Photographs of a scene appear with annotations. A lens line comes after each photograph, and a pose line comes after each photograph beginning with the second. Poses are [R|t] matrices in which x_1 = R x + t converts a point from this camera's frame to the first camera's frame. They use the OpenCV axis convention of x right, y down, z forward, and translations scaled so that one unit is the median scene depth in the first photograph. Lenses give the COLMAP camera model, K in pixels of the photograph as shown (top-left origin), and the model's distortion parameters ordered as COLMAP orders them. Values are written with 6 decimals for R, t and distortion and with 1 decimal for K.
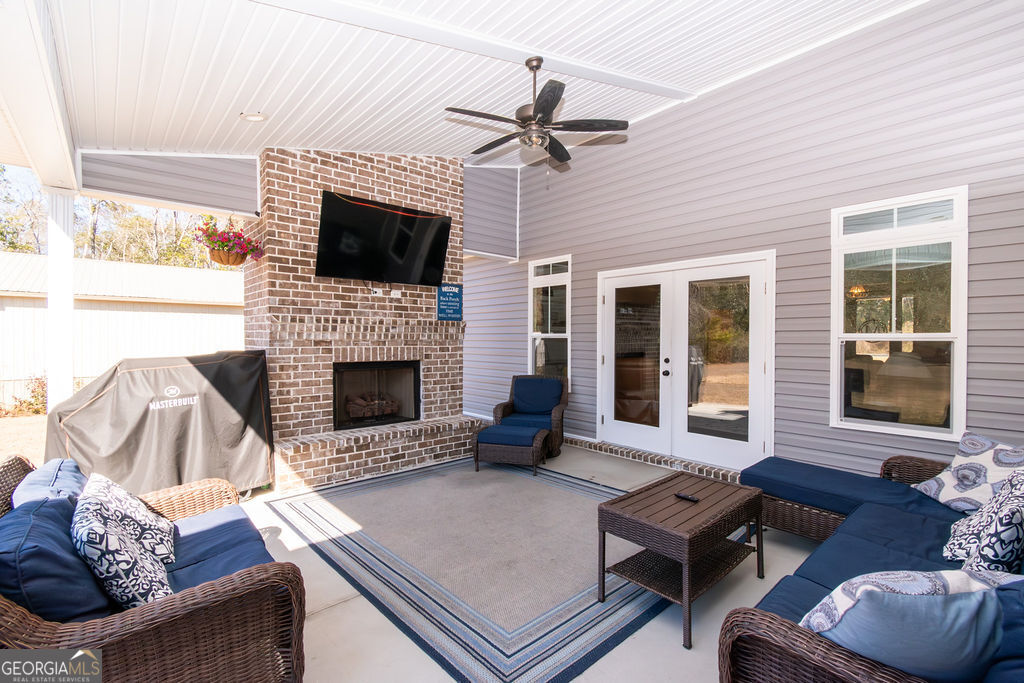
lens RADIAL K [[448.7, 0, 515.0], [0, 448.7, 339.5], [0, 0, 1]] dist [-0.000944, 0.000290]
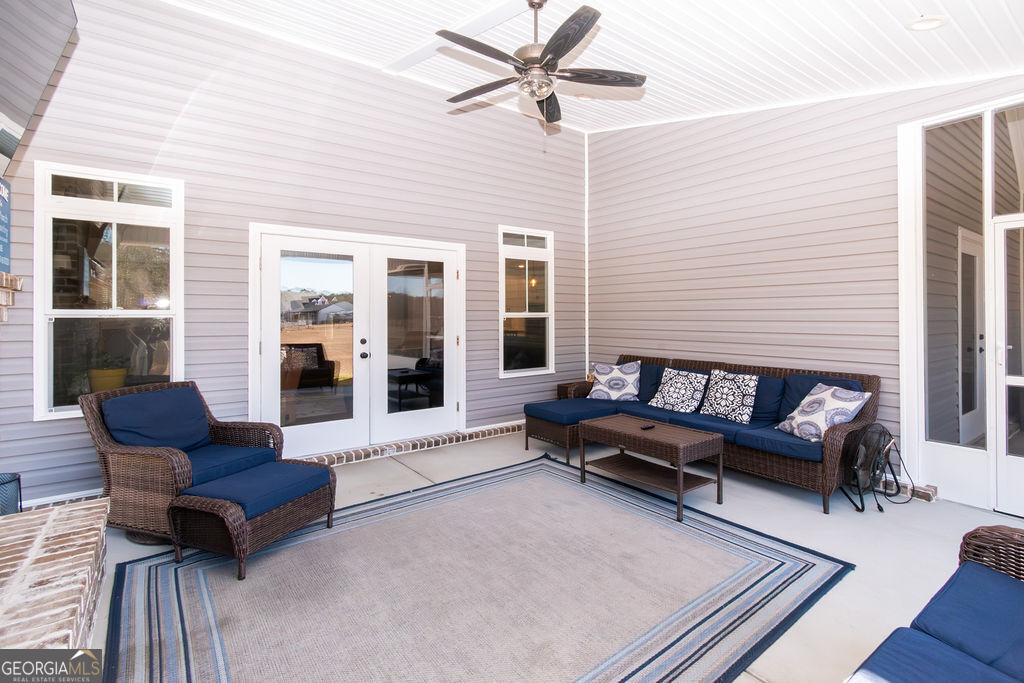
lens RADIAL K [[442.8, 0, 511.6], [0, 442.8, 313.0], [0, 0, 1]] dist [0.002227, 0.000091]
pose [[0.140569, 0.000762, 0.990071, -0.642607], [0.007185, 0.999973, -0.001790, -0.008965], [-0.990045, 0.007365, 0.140560, 0.733267]]
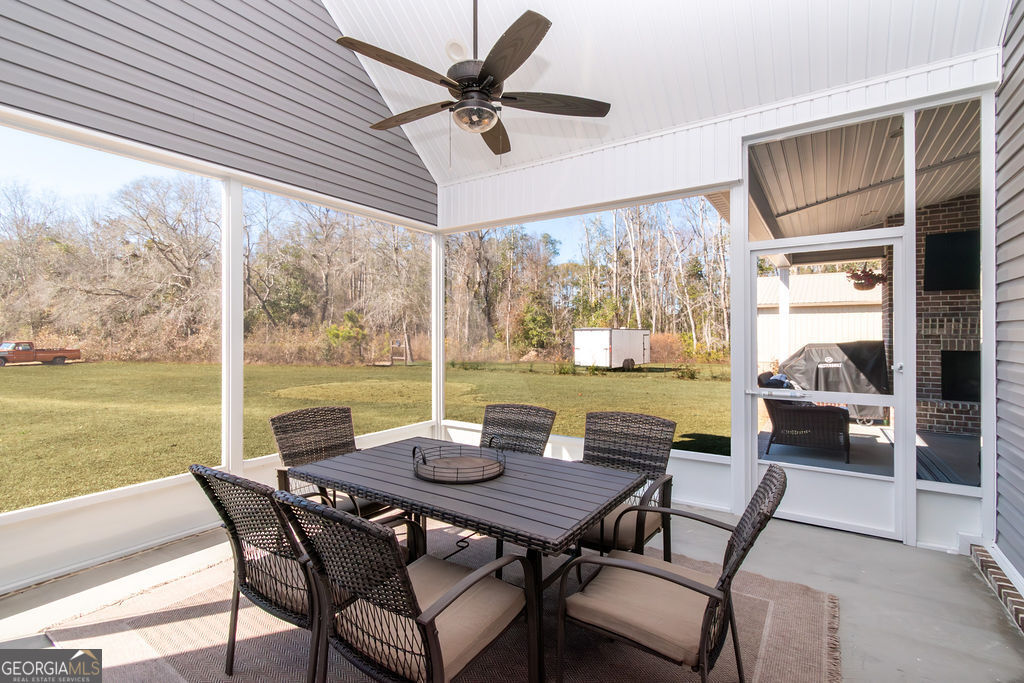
lens RADIAL K [[464.7, 0, 509.4], [0, 464.7, 337.2], [0, 0, 1]] dist [-0.001284, -0.000120]
pose [[0.241186, 0.012811, -0.970394, 0.800657], [0.005101, 0.999882, 0.014468, -0.020577], [0.970466, -0.008439, 0.241092, -0.786849]]
